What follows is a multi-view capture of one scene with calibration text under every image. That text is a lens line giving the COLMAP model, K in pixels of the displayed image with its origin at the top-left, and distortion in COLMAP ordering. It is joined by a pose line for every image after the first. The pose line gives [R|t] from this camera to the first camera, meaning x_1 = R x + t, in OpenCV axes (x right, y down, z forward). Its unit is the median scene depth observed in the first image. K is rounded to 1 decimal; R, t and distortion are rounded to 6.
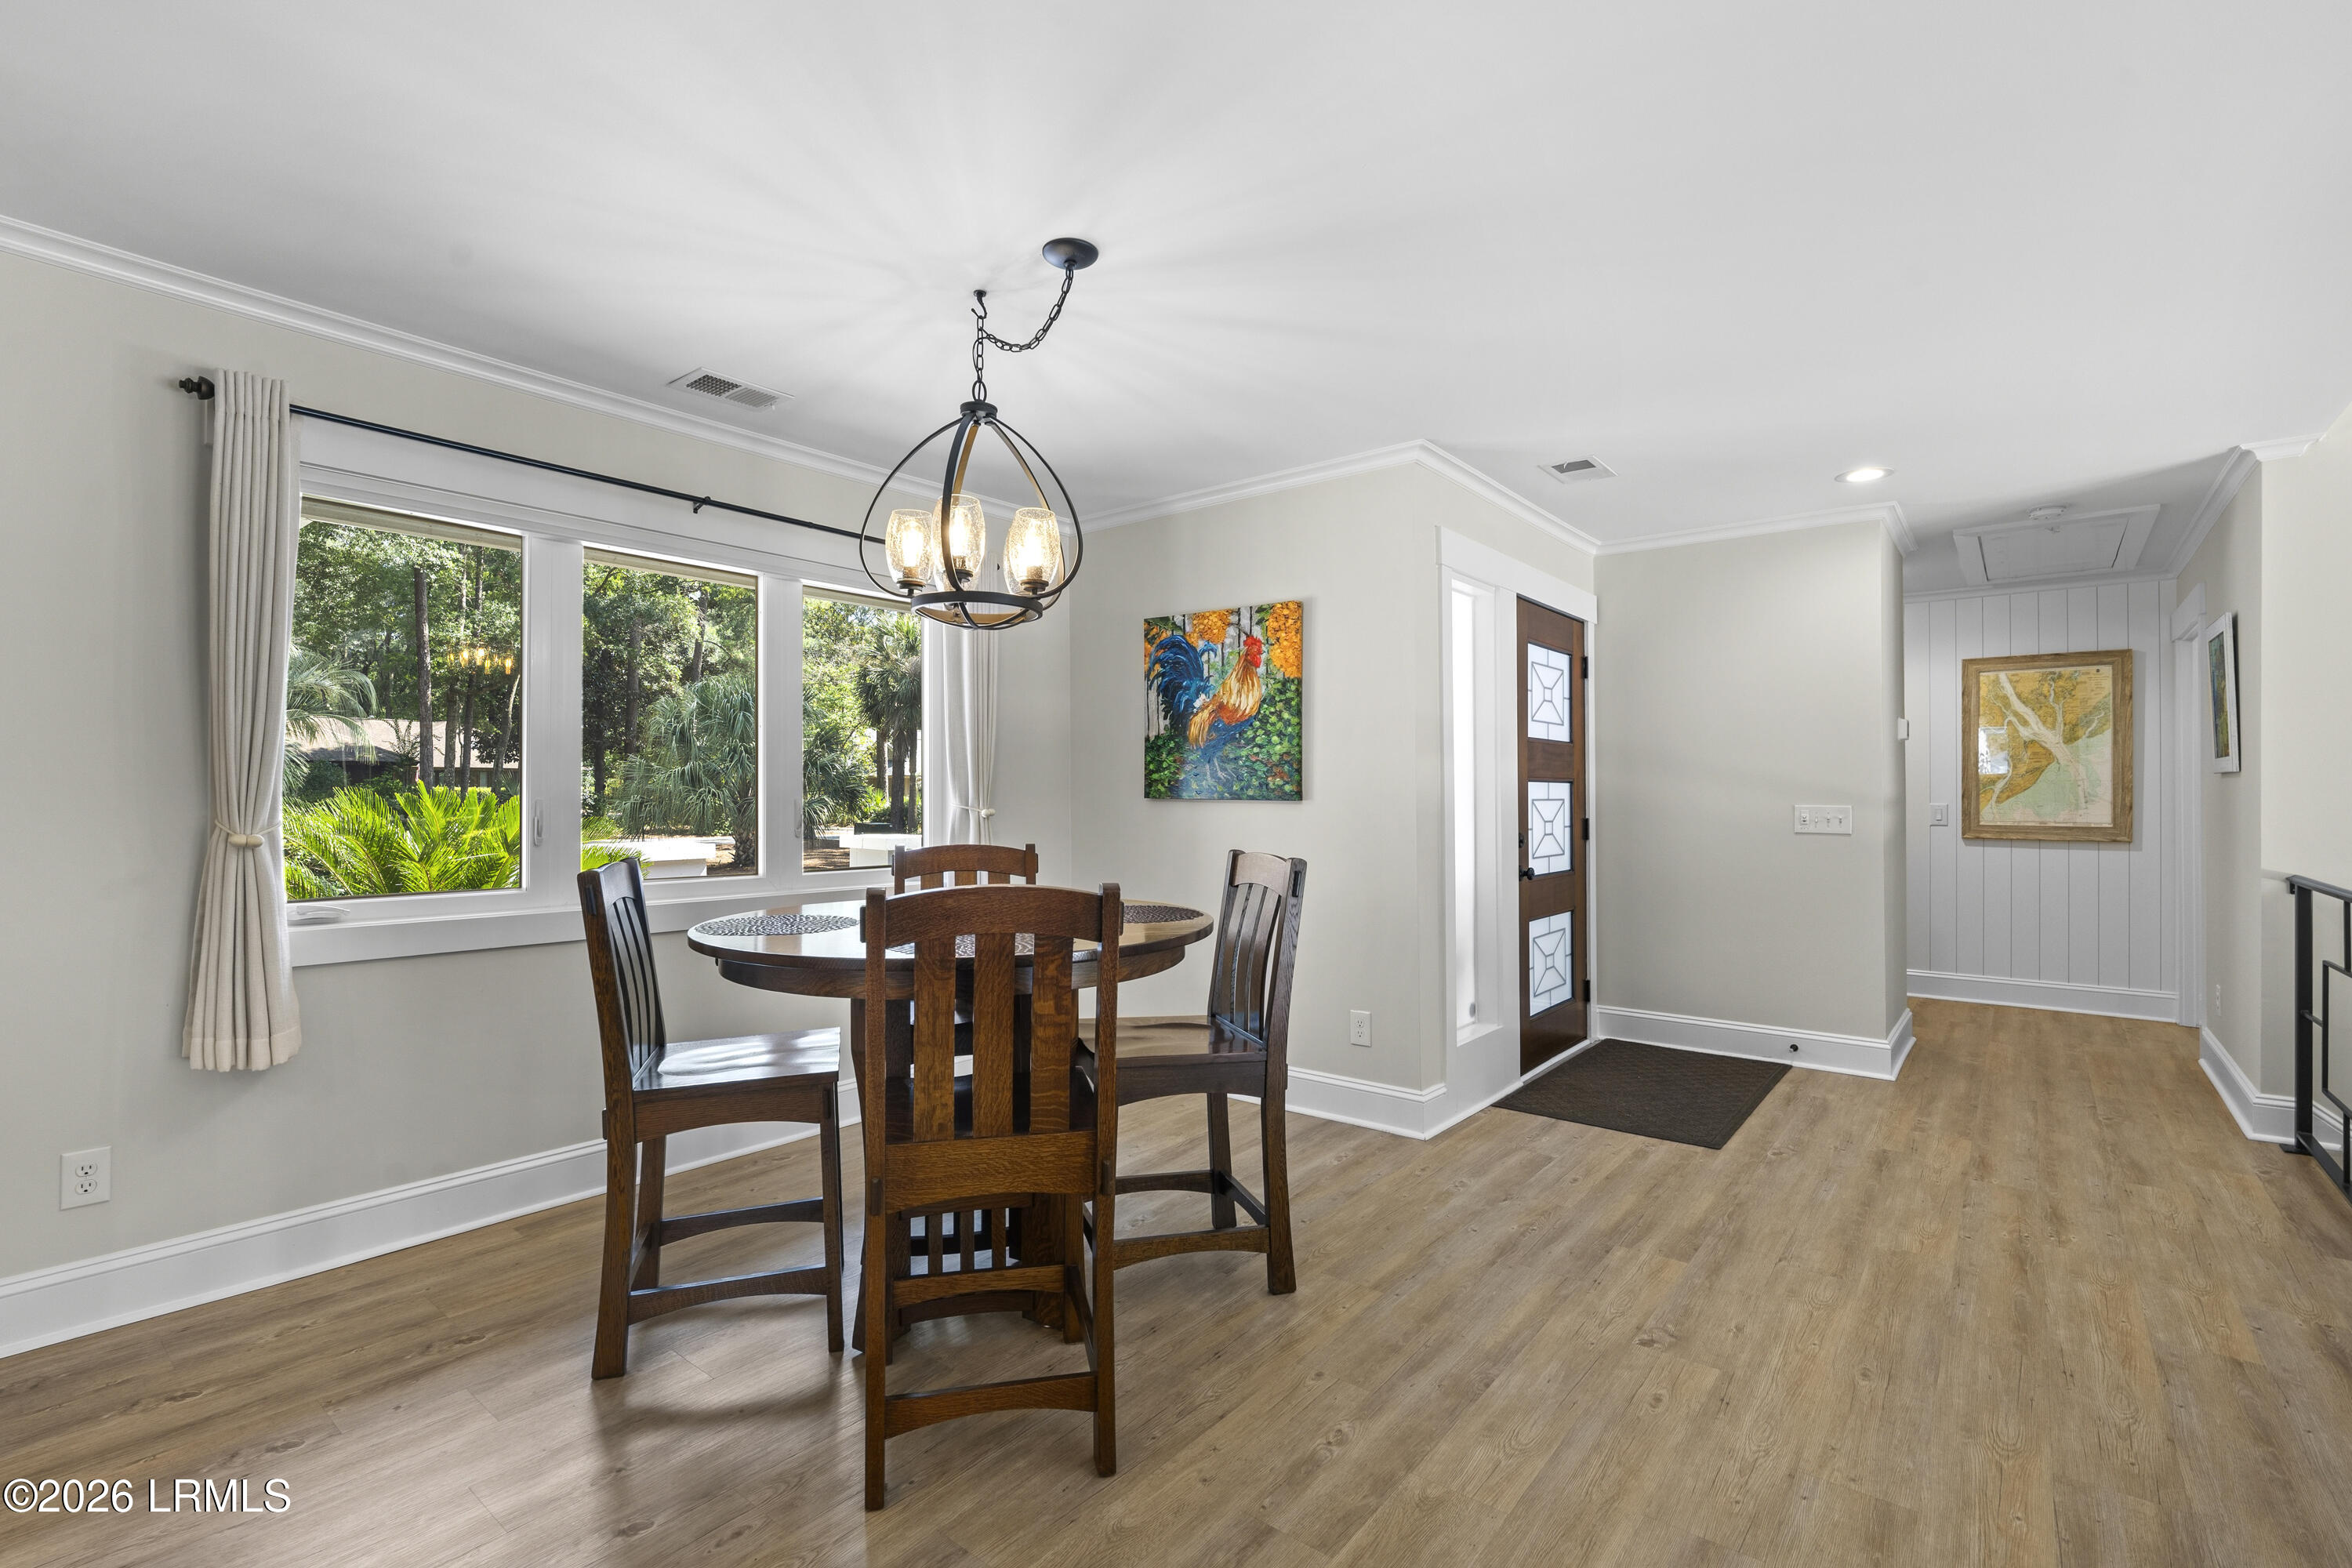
lens RADIAL K [[1086.2, 0, 1176.2], [0, 1086.2, 794.7], [0, 0, 1]] dist [0.000168, 0.000249]
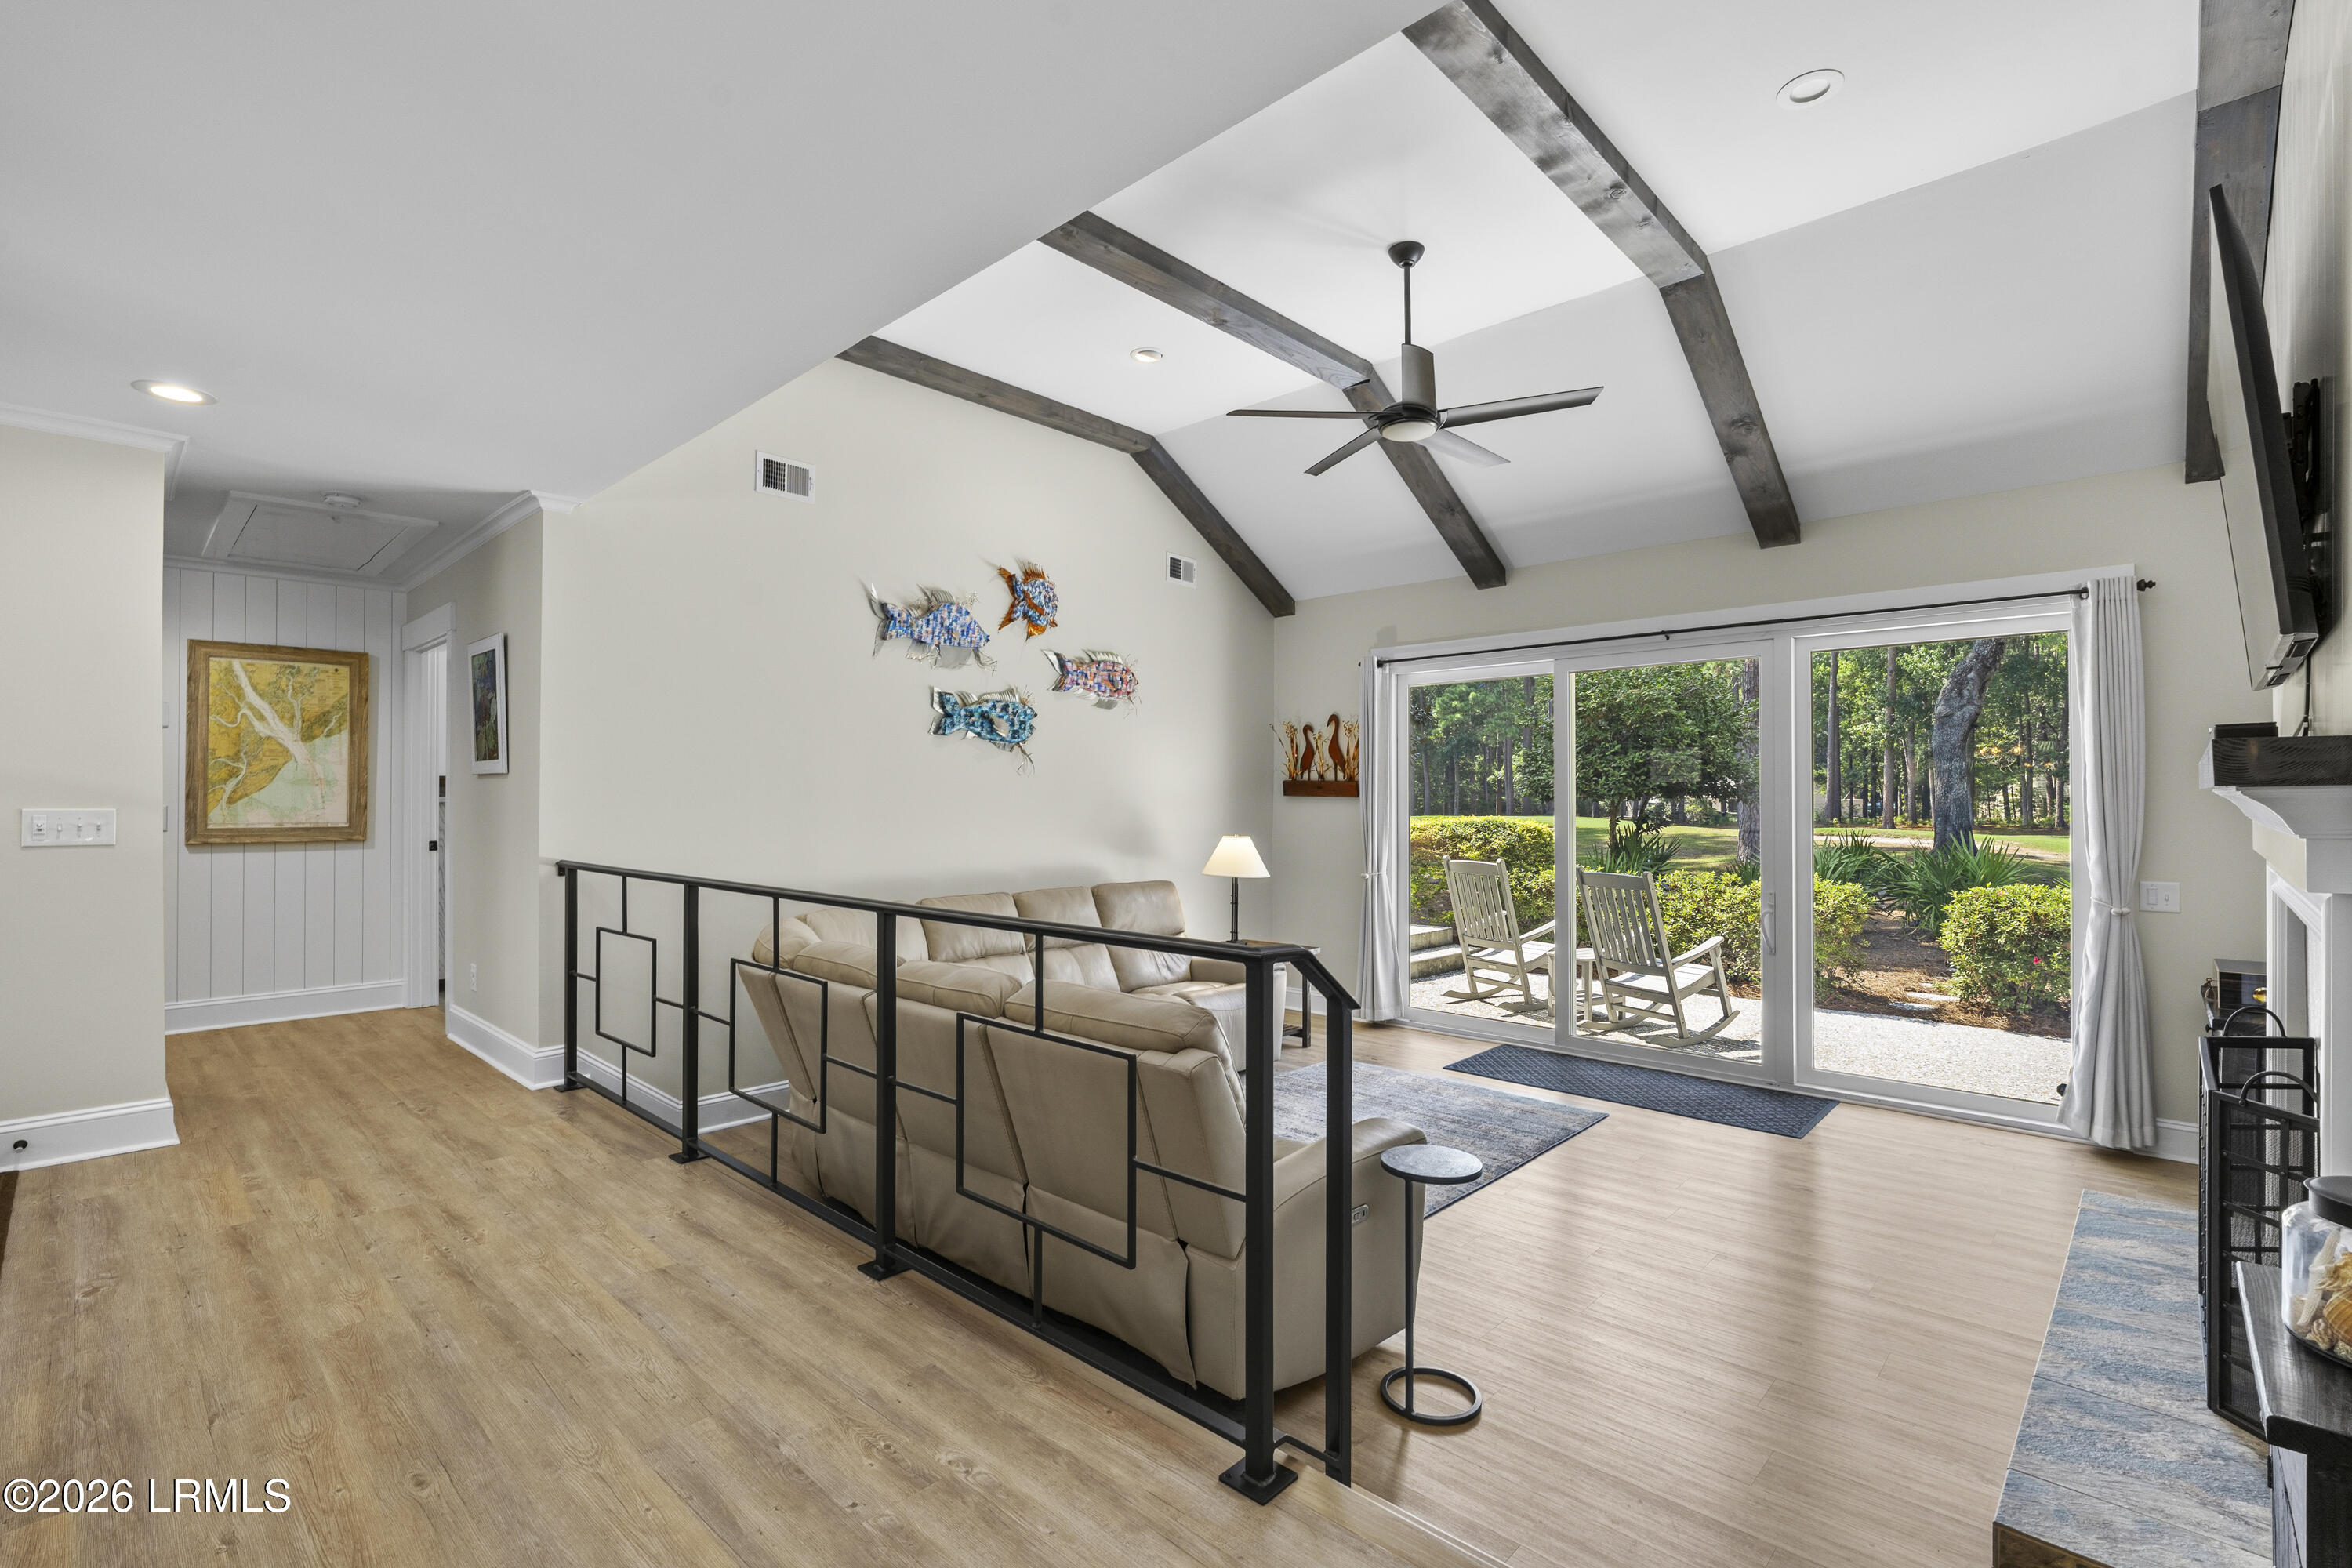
lens RADIAL K [[1065.6, 0, 1176.0], [0, 1065.6, 784.0], [0, 0, 1]] dist [-0.001330, -0.000118]
pose [[0.090217, 0.007941, 0.995890, -0.076266], [0.004122, 0.999957, -0.008347, 0.002548], [-0.995914, 0.004858, 0.090181, 0.194069]]
